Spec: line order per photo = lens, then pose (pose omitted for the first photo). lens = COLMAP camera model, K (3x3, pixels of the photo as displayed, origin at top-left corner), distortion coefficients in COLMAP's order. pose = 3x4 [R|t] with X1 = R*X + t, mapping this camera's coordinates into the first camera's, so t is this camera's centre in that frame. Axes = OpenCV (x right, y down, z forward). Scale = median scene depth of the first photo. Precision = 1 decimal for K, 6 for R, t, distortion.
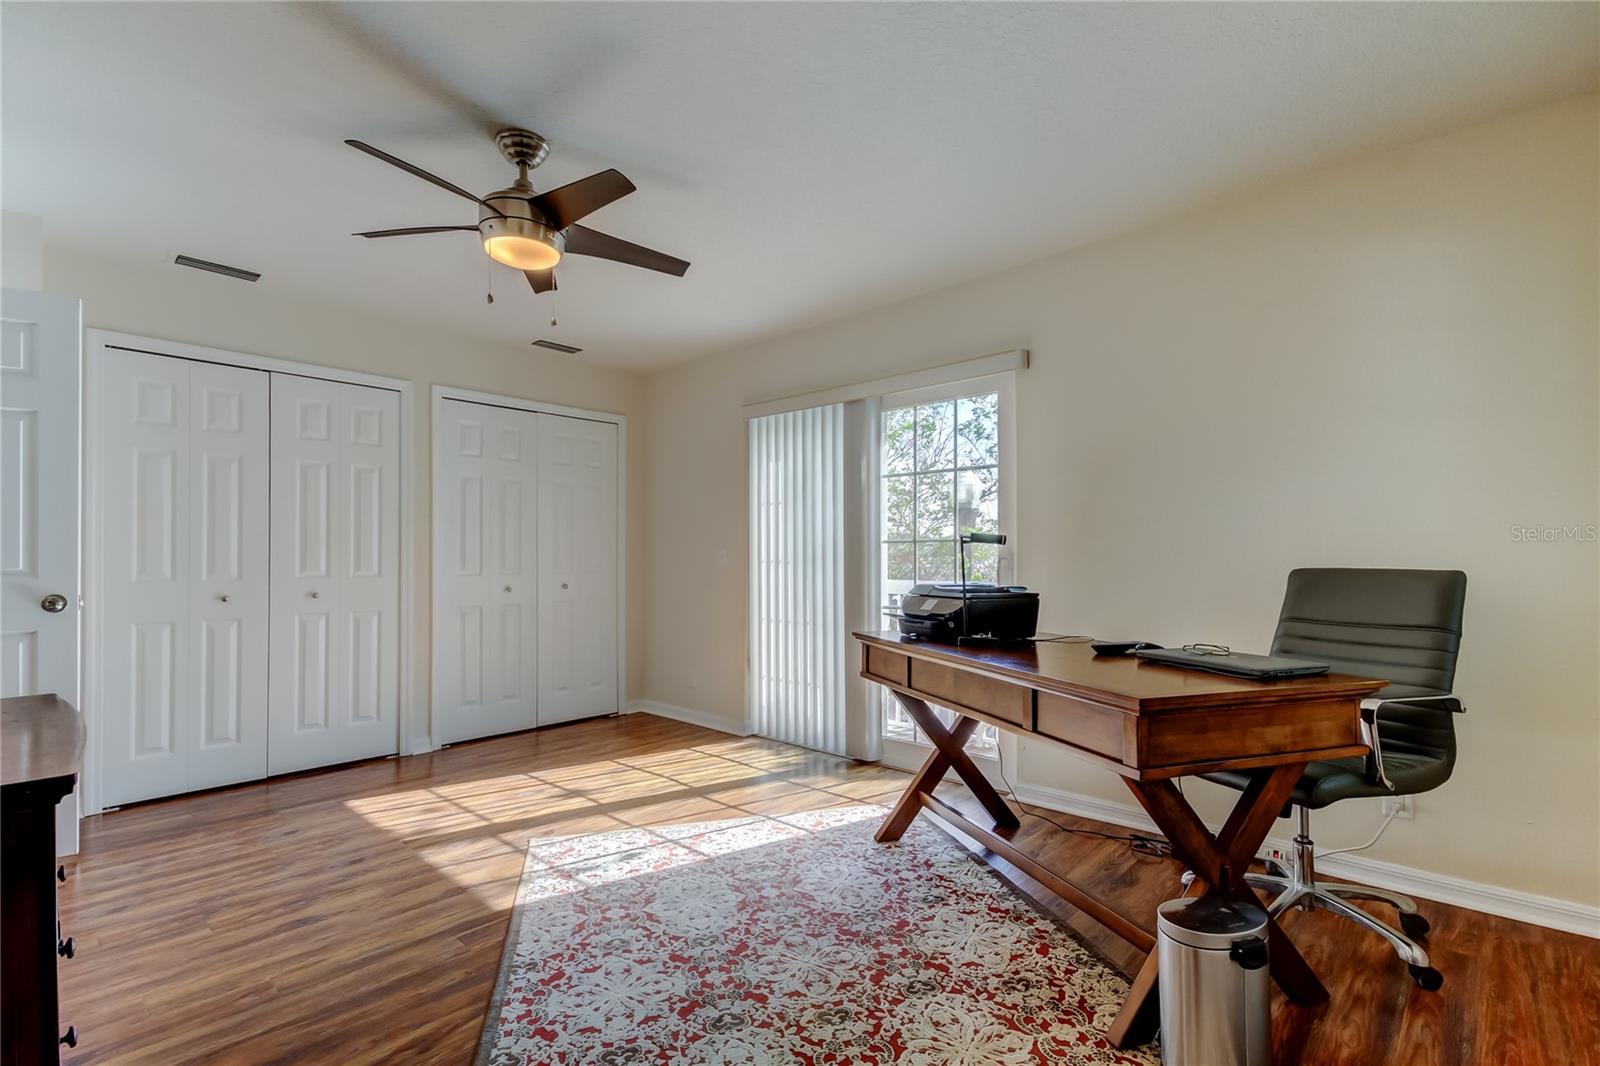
lens RADIAL K [[754.2, 0, 801.9], [0, 754.2, 555.5], [0, 0, 1]] dist [0.016068, -0.001124]
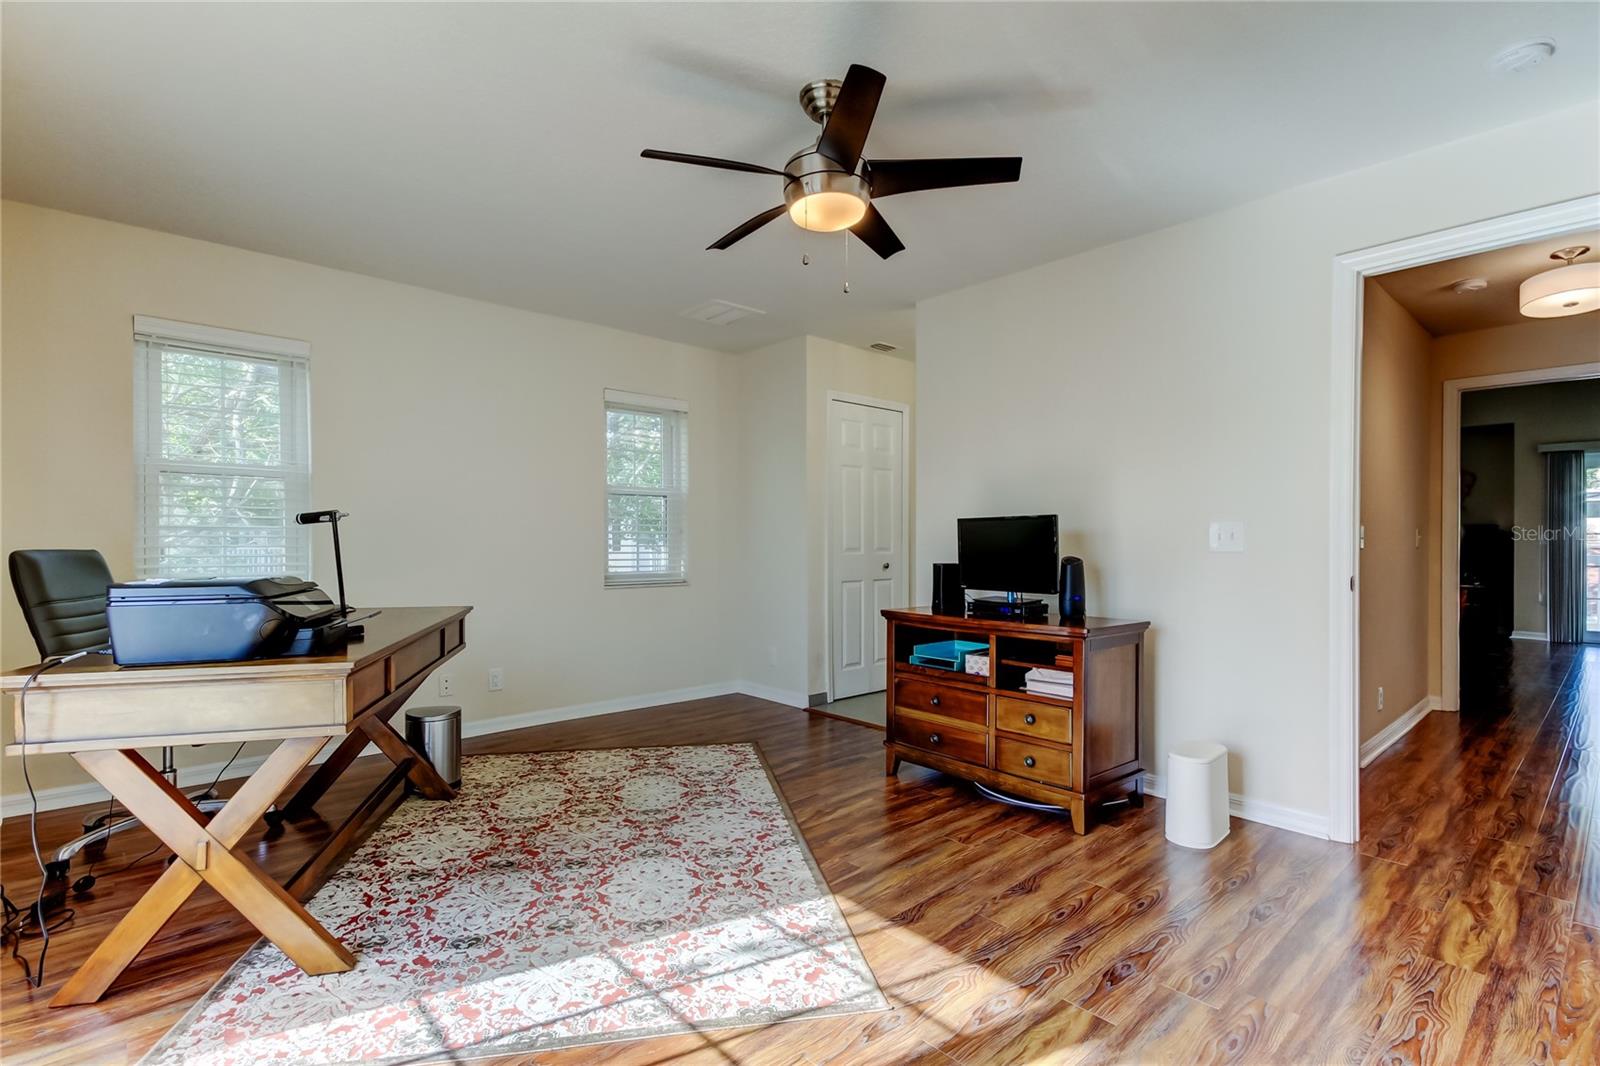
lens RADIAL K [[742.2, 0, 755.7], [0, 742.2, 544.8], [0, 0, 1]] dist [0.023653, -0.000121]
pose [[-0.991931, -0.000759, 0.126779, -0.424377], [-0.001312, 0.999990, -0.004272, 0.018313], [-0.126775, -0.004404, -0.991922, 2.067299]]
